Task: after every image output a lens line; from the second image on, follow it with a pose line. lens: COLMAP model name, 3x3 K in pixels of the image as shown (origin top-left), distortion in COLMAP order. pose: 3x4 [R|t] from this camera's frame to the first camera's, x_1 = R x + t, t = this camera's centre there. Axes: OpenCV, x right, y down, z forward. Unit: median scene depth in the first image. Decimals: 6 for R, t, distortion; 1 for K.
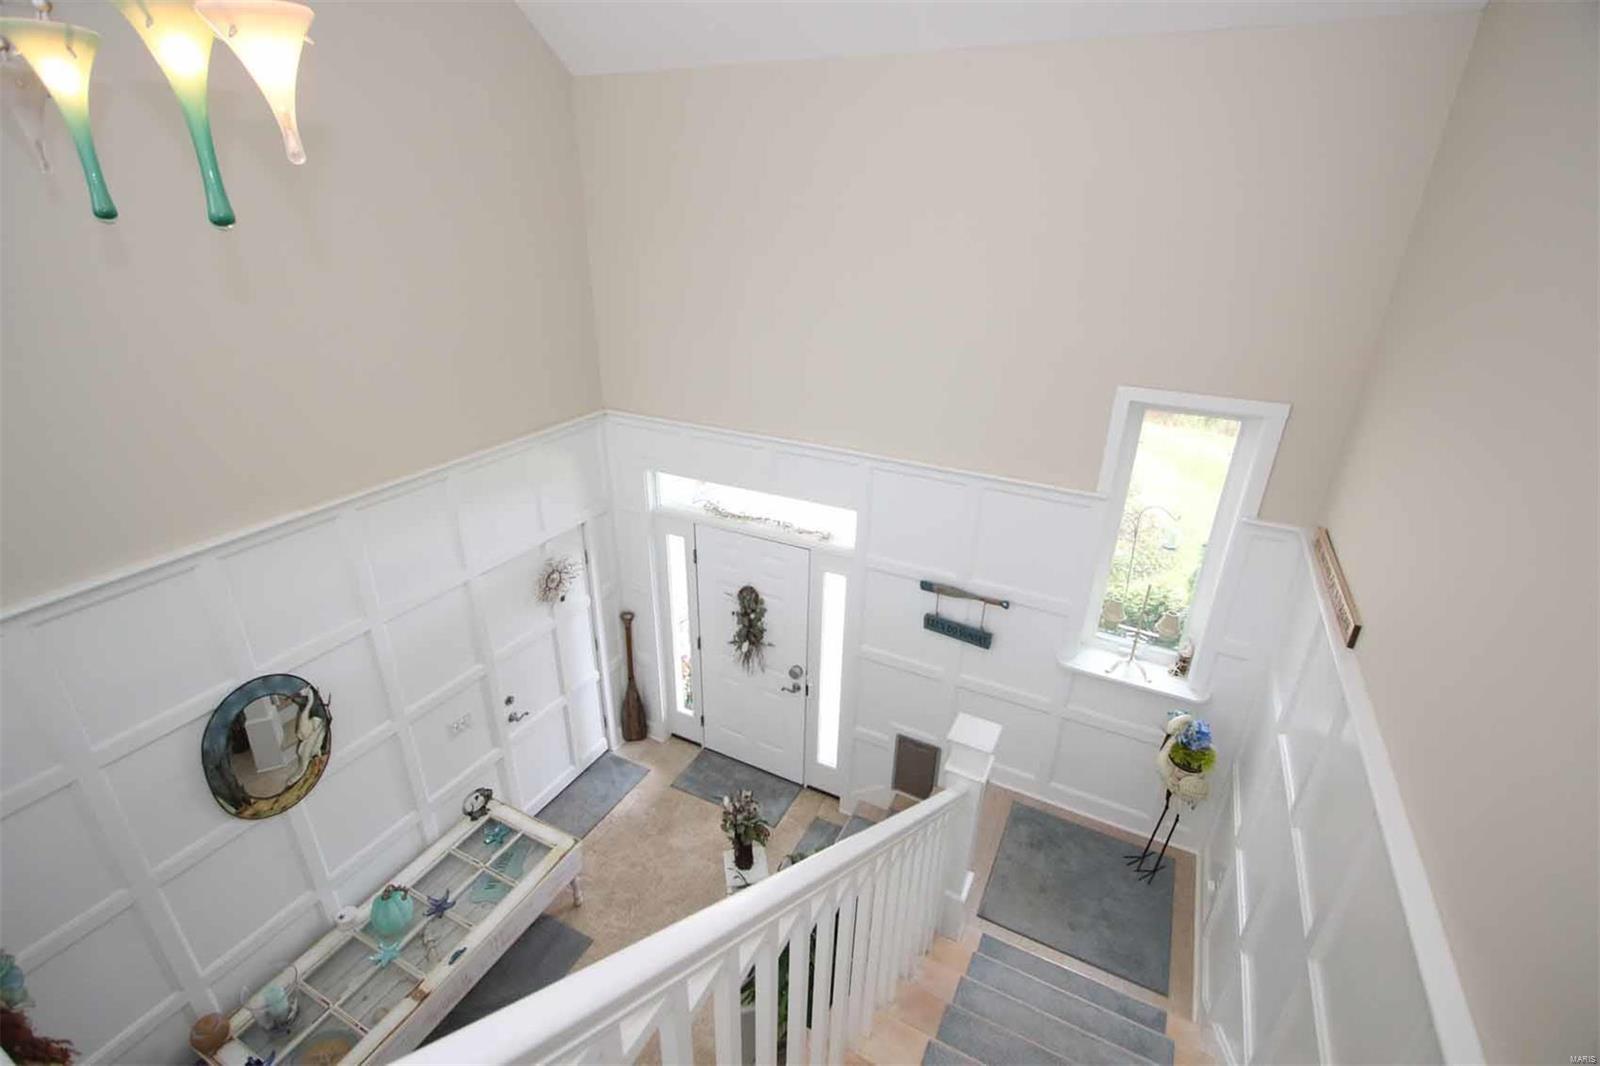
lens RADIAL K [[737.1, 0, 778.2], [0, 737.1, 534.8], [0, 0, 1]] dist [-0.000577, -0.000007]
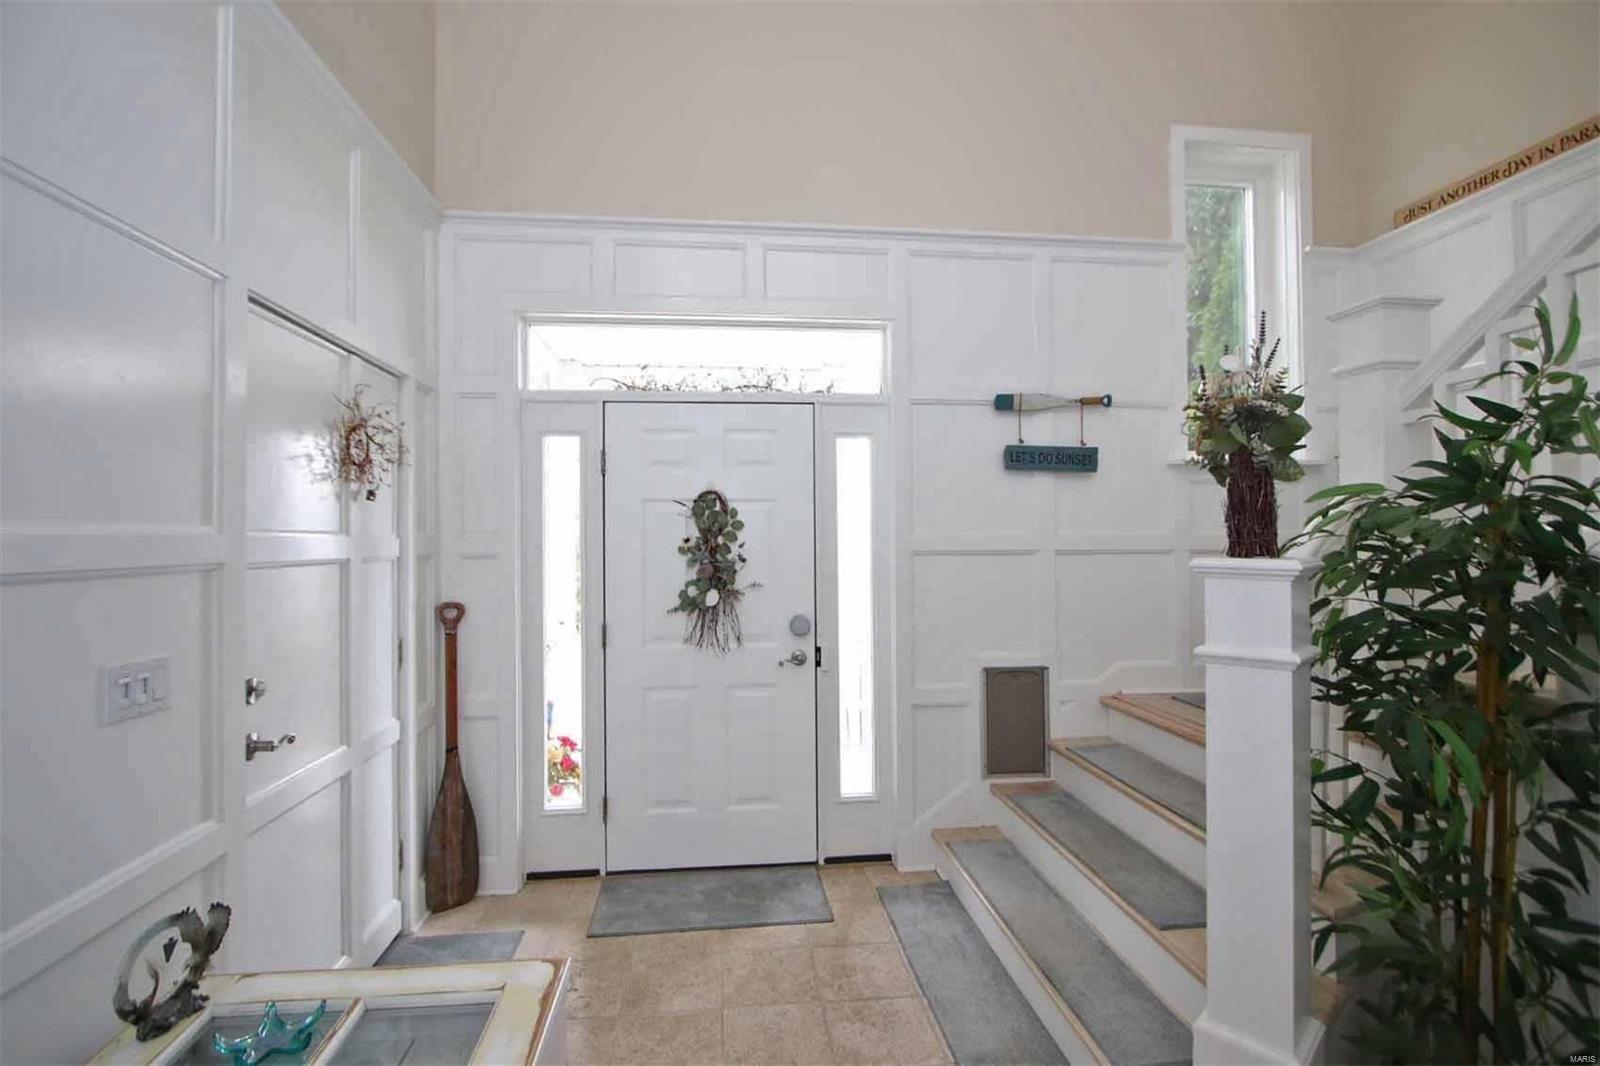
lens RADIAL K [[737.1, 0, 778.2], [0, 737.1, 534.8], [0, 0, 1]] dist [-0.000577, -0.000007]
pose [[0.836077, -0.007370, 0.548563, -0.326329], [0.240266, 0.903836, -0.354052, 0.331395], [-0.493202, 0.427815, 0.757447, 0.516189]]
